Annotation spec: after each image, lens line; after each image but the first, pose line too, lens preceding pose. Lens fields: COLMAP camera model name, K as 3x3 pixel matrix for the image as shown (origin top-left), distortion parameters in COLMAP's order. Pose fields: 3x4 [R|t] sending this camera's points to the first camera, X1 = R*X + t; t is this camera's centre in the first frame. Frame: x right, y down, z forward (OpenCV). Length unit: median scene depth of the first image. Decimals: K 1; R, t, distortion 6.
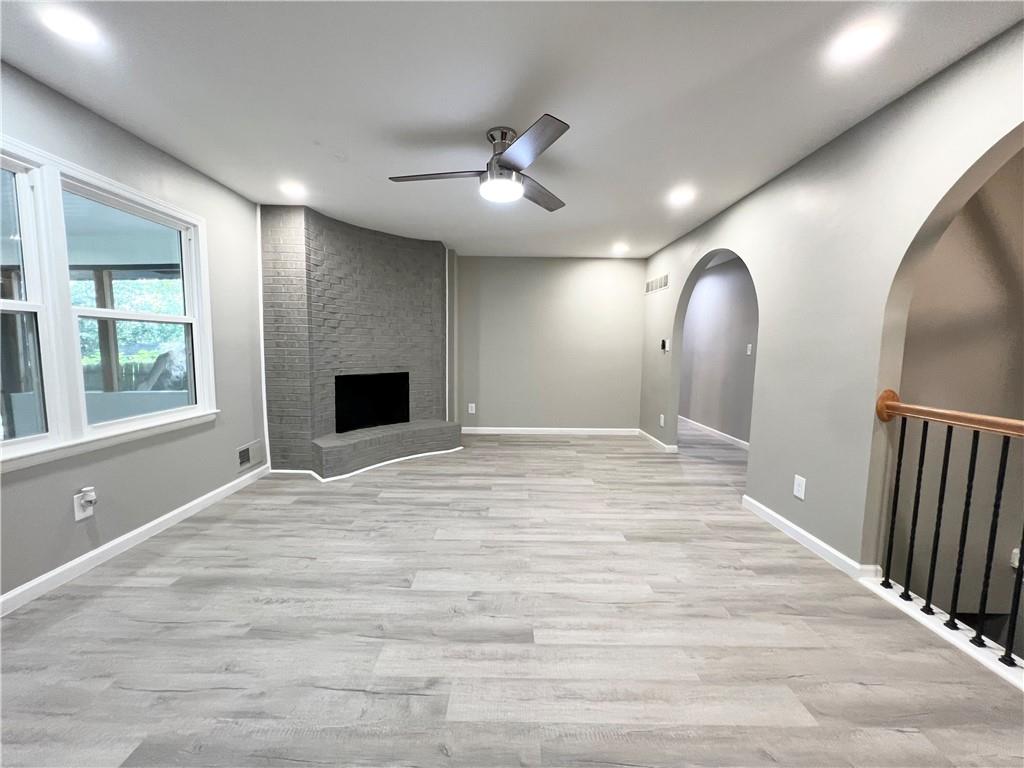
lens RADIAL K [[408.1, 0, 510.1], [0, 408.1, 386.5], [0, 0, 1]] dist [-0.002097, 0.000551]
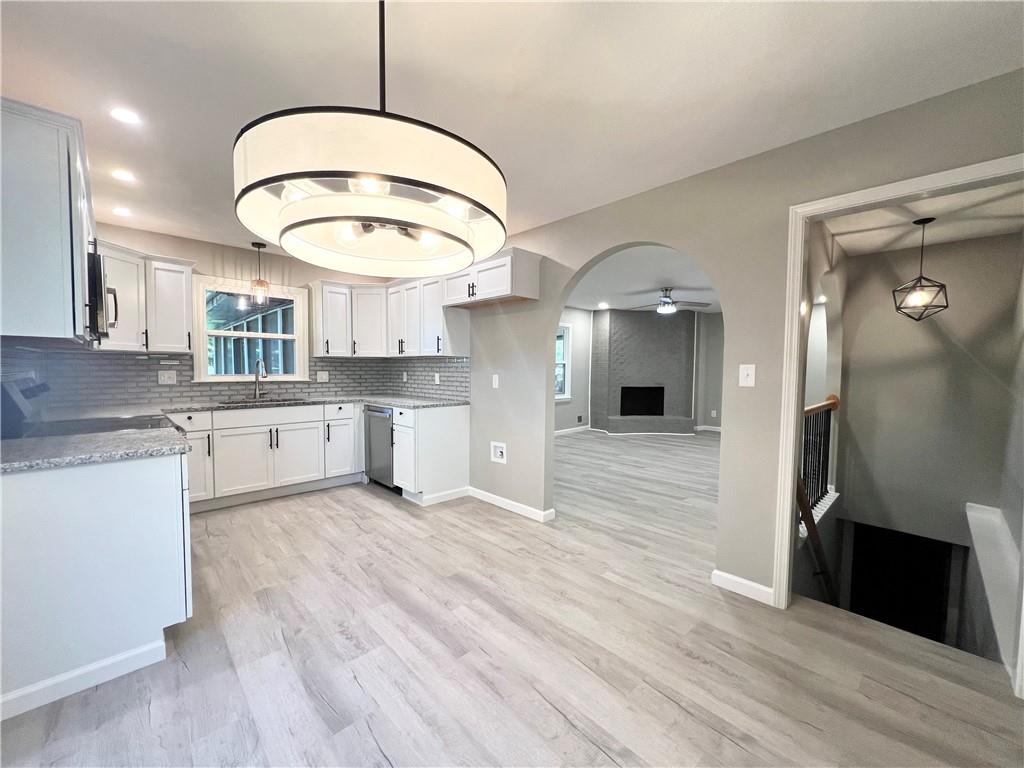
lens RADIAL K [[408.1, 0, 510.7], [0, 408.1, 387.3], [0, 0, 1]] dist [-0.002097, 0.000551]
pose [[0.689997, 0.027804, -0.723278, 0.938498], [-0.068543, 0.997281, -0.027052, 0.098402], [0.720559, 0.068241, 0.690027, -1.124347]]
